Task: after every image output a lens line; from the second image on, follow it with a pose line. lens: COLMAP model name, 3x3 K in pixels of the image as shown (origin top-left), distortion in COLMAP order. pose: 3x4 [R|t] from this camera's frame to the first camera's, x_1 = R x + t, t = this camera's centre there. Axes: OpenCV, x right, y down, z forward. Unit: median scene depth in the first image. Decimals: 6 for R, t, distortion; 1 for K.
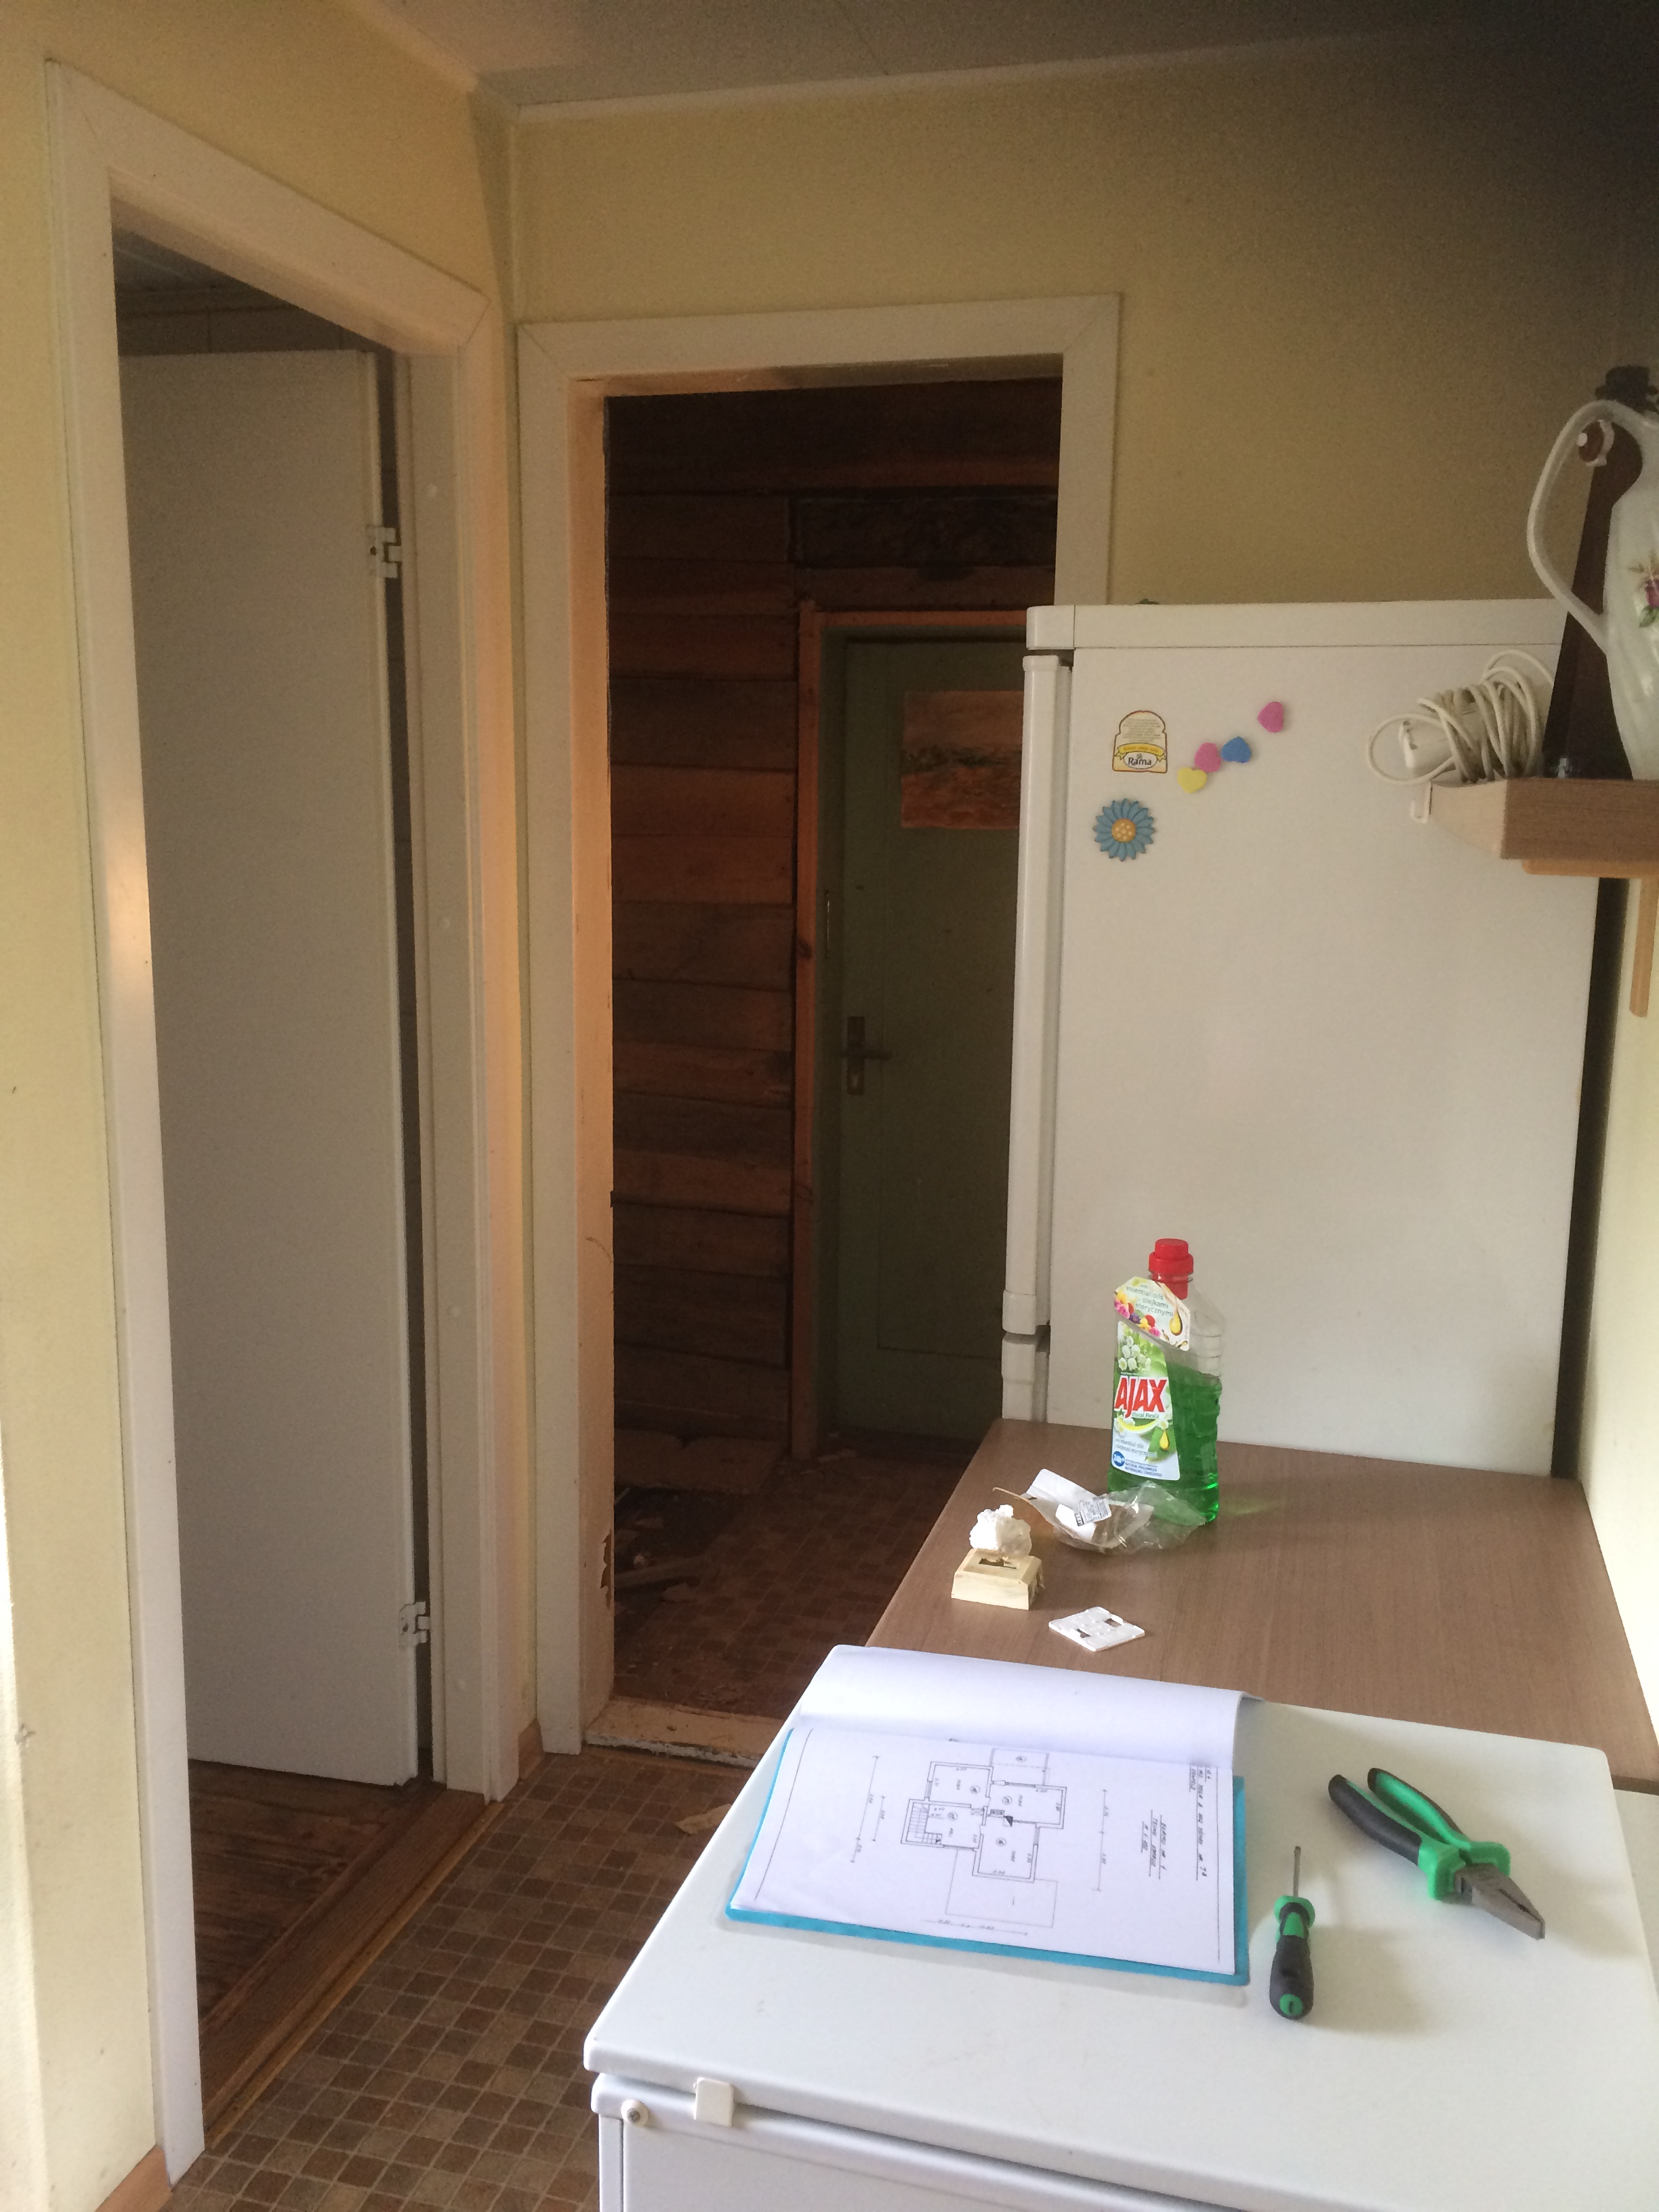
lens RADIAL K [[1859.0, 0, 841.3], [0, 1859.0, 1107.4], [0, 0, 1]] dist [0.029914, -0.083458]
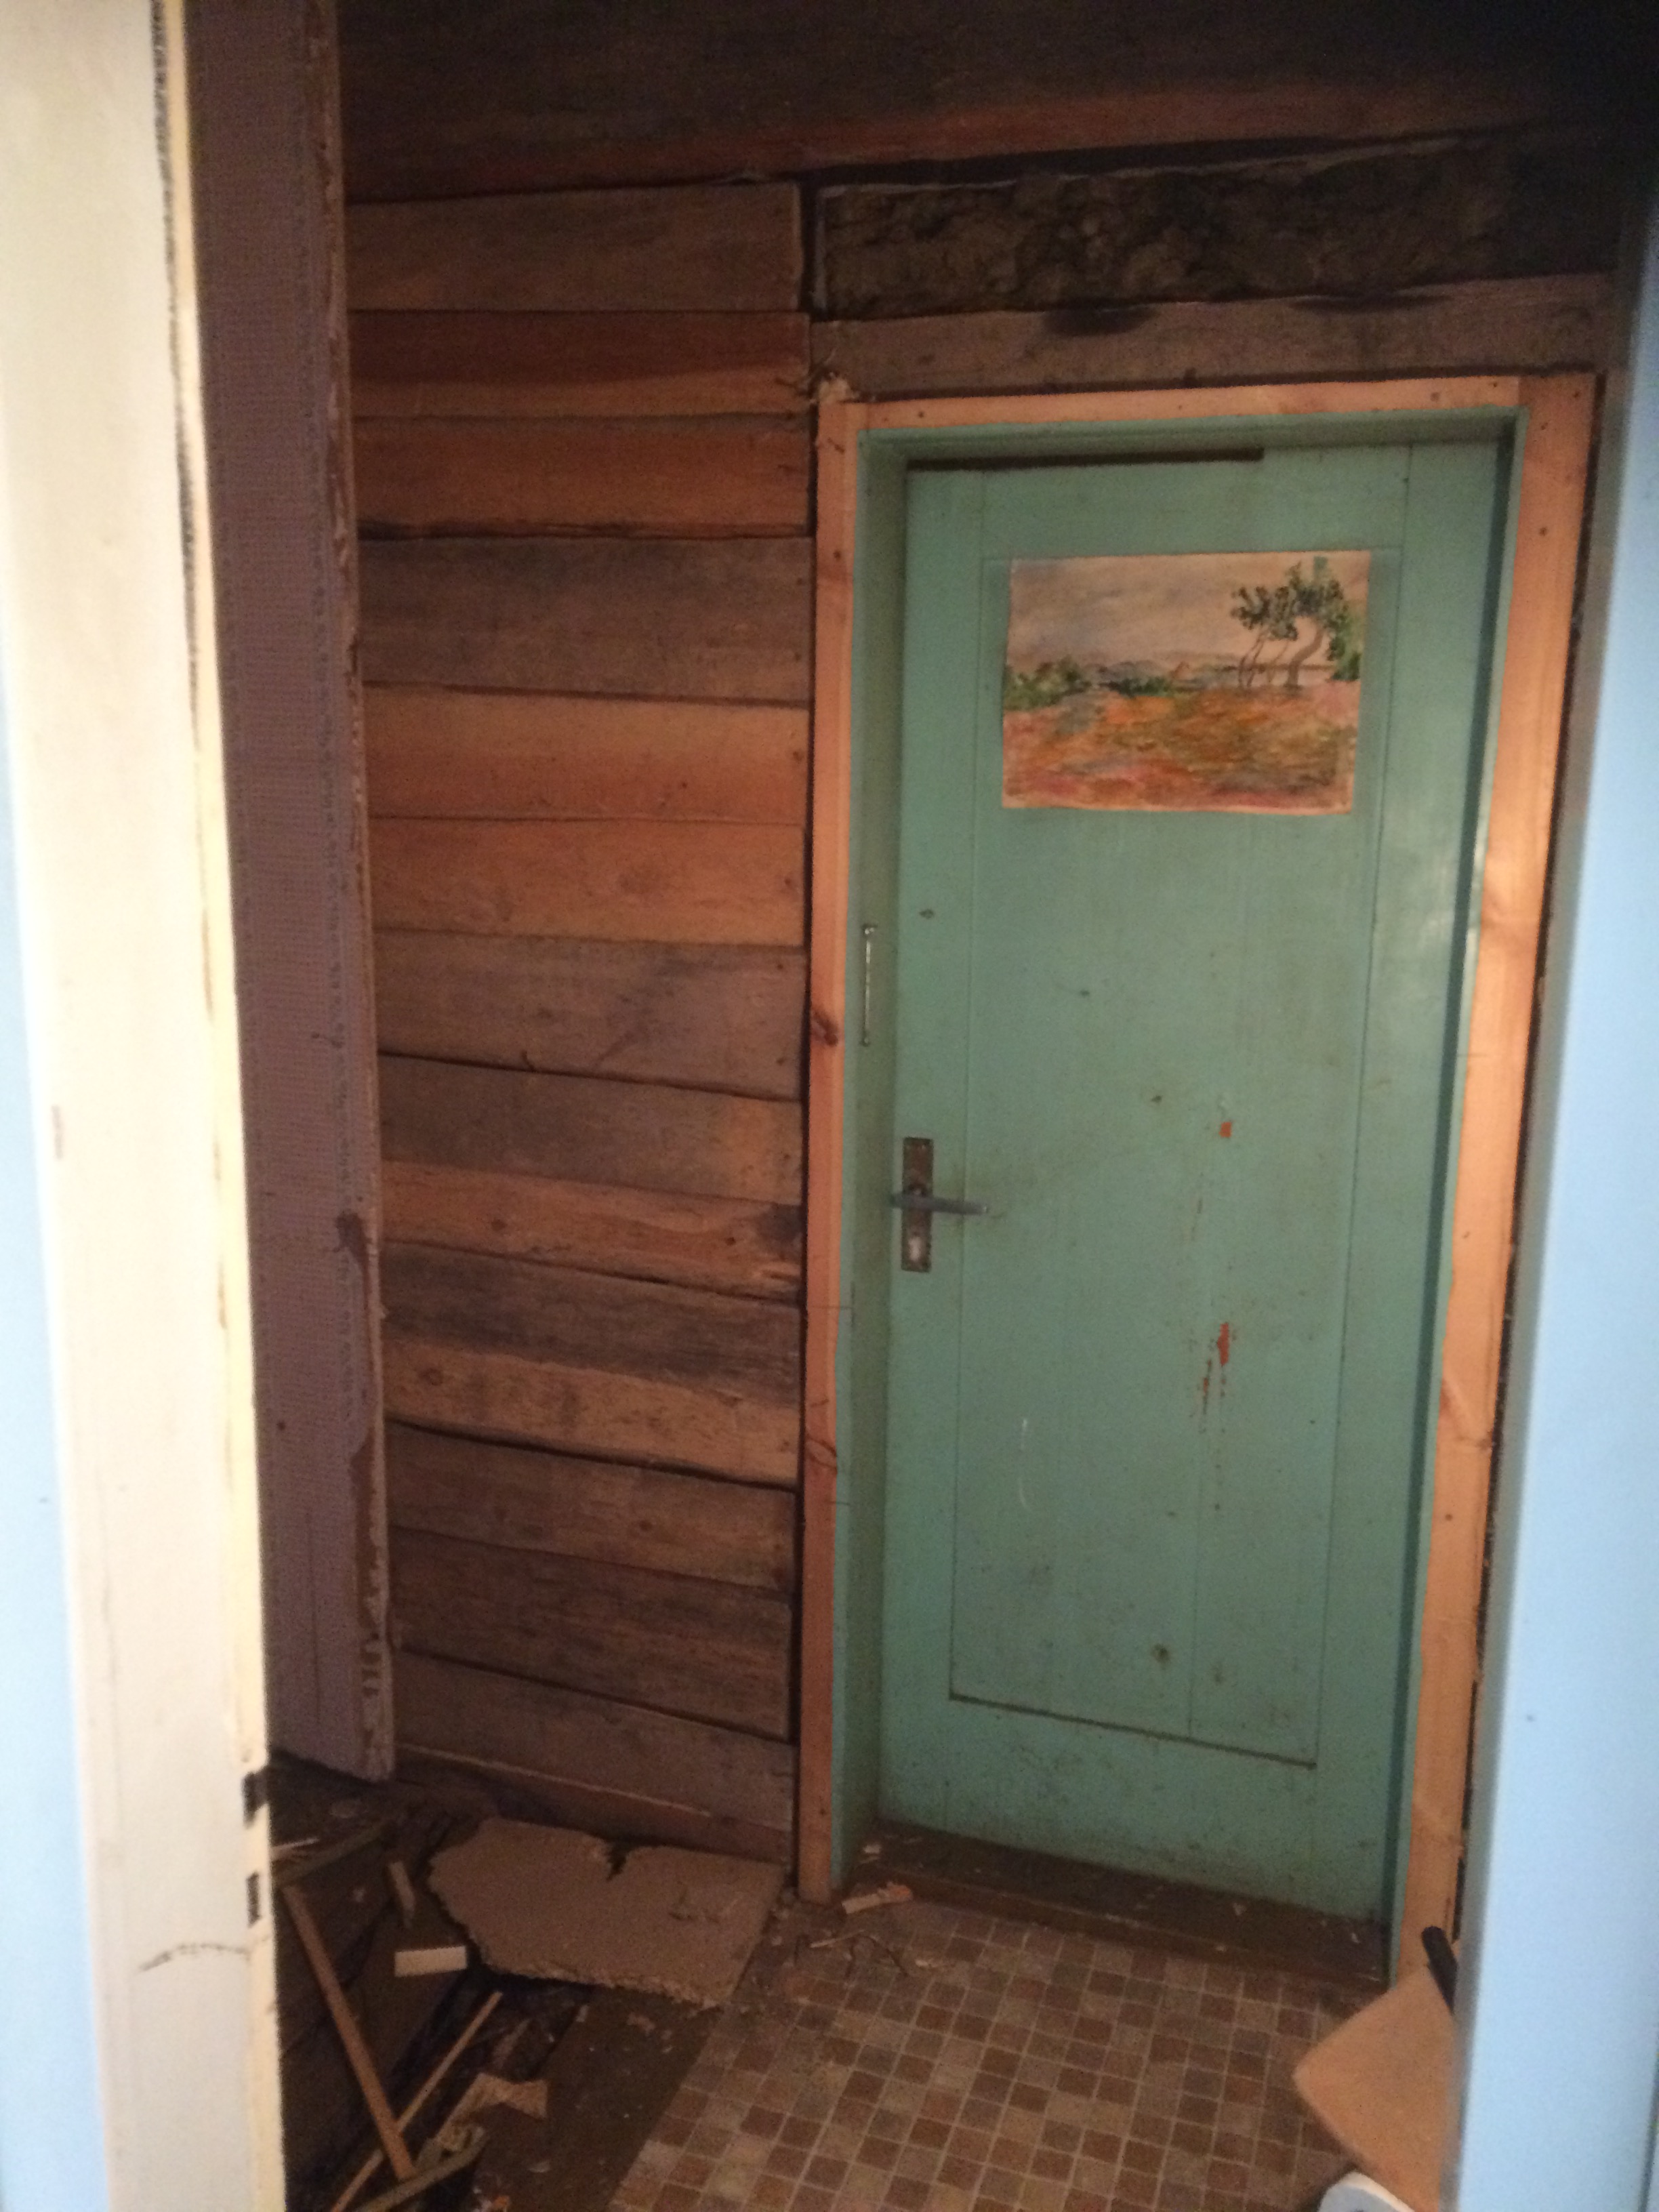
lens RADIAL K [[1859.0, 0, 827.6], [0, 1859.0, 1118.5], [0, 0, 1]] dist [0.029914, -0.083458]
pose [[0.998770, 0.011419, -0.048248, 0.007986], [-0.010119, 0.999582, 0.027099, -0.072671], [0.048537, -0.026577, 0.998468, 0.443184]]
